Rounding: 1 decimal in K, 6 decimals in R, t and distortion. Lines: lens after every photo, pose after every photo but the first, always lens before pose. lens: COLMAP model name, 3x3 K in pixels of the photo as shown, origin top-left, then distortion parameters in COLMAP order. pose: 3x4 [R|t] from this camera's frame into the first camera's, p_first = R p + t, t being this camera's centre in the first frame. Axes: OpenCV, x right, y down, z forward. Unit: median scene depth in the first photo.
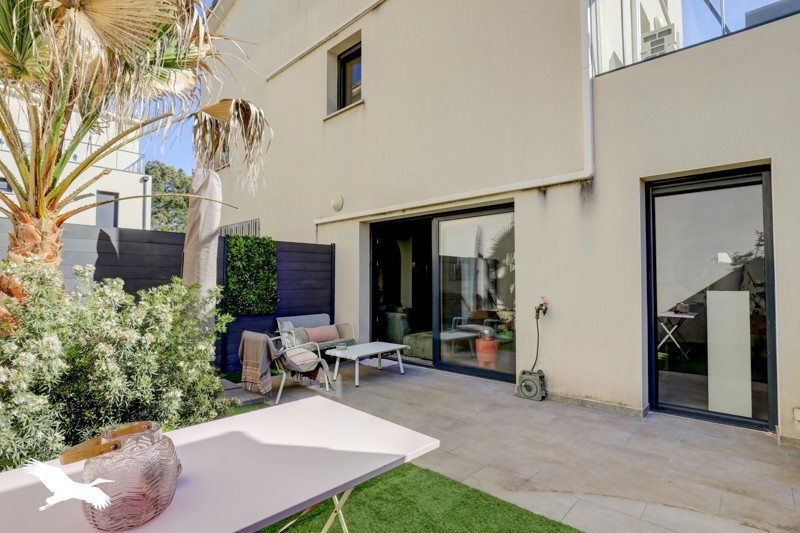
lens RADIAL K [[407.6, 0, 402.0], [0, 407.6, 270.6], [0, 0, 1]] dist [-0.024994, 0.000389]
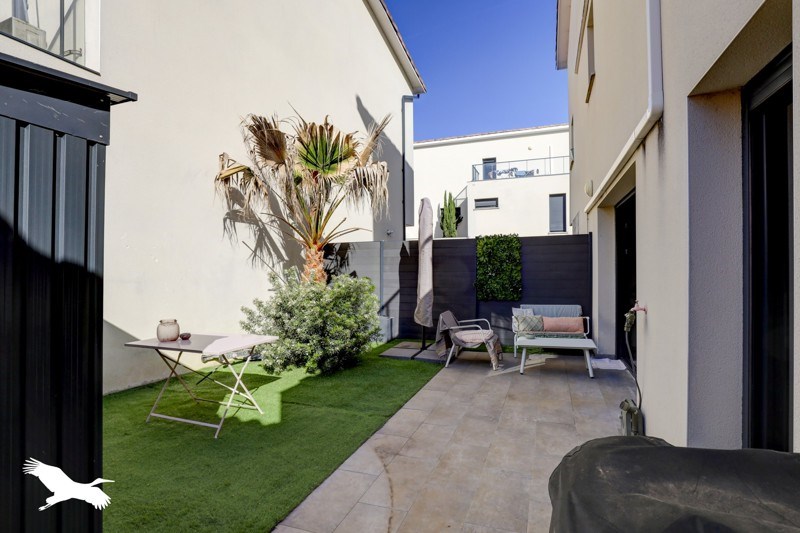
lens RADIAL K [[407.6, 0, 400.1], [0, 407.6, 264.7], [0, 0, 1]] dist [-0.024994, 0.000389]
pose [[0.358337, -0.011170, -0.933526, 0.895849], [0.035741, 0.999360, 0.001761, -0.013516], [0.932908, -0.033996, 0.358506, 0.393869]]
